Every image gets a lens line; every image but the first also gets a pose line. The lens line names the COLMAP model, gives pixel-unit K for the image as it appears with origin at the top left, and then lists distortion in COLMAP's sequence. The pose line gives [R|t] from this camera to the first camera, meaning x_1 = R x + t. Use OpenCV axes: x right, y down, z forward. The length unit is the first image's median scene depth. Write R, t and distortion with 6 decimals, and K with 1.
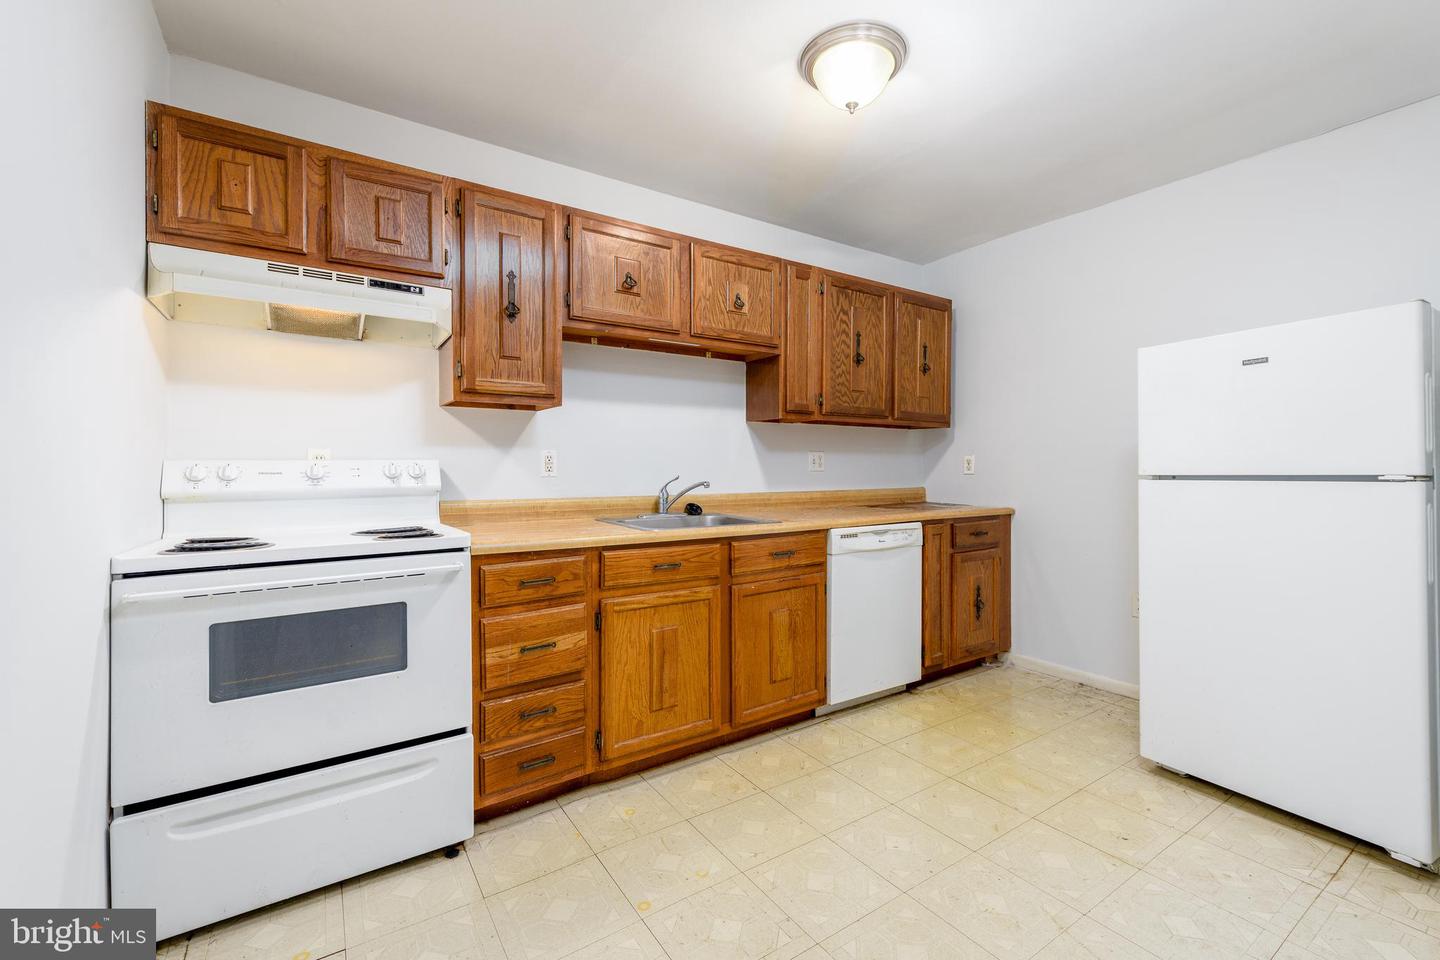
lens RADIAL K [[605.3, 0, 725.4], [0, 605.3, 467.0], [0, 0, 1]] dist [0.003991, -0.000814]
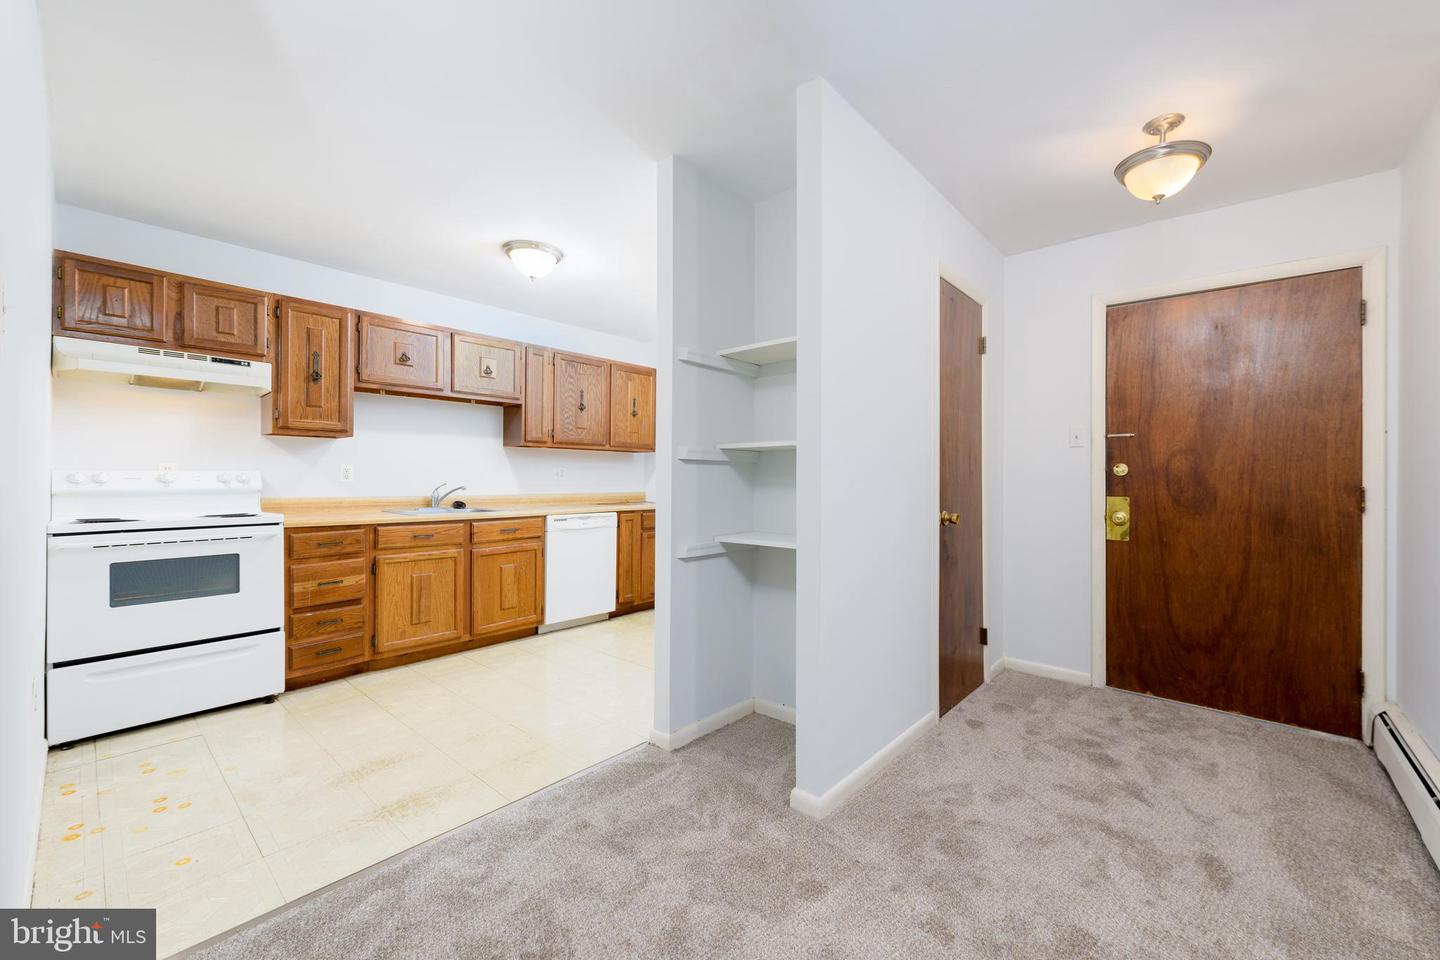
lens RADIAL K [[564.0, 0, 735.4], [0, 564.0, 476.9], [0, 0, 1]] dist [-0.003273, -0.000301]
pose [[0.962515, 0.005540, 0.271173, 0.320734], [-0.003953, 0.999972, -0.006399, 0.008887], [-0.271201, 0.005087, 0.962509, -0.746898]]
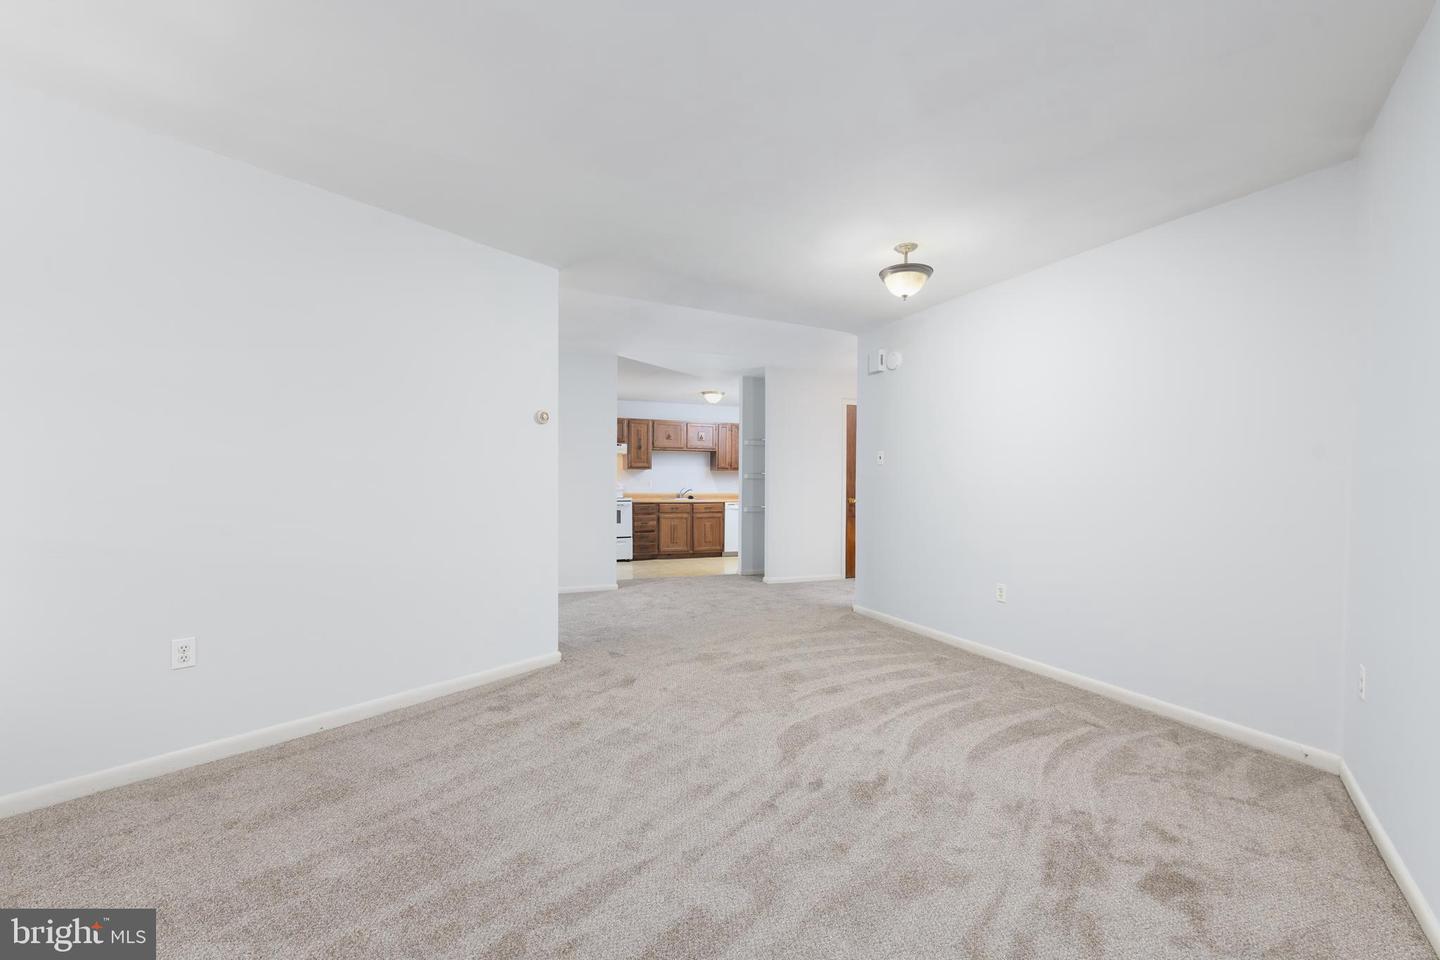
lens RADIAL K [[605.3, 0, 713.7], [0, 605.3, 482.3], [0, 0, 1]] dist [0.003991, -0.000814]
pose [[0.979166, 0.003263, -0.203034, 1.061969], [-0.004508, 0.999974, -0.005669, 0.007813], [0.203010, 0.006466, 0.979155, -3.186742]]
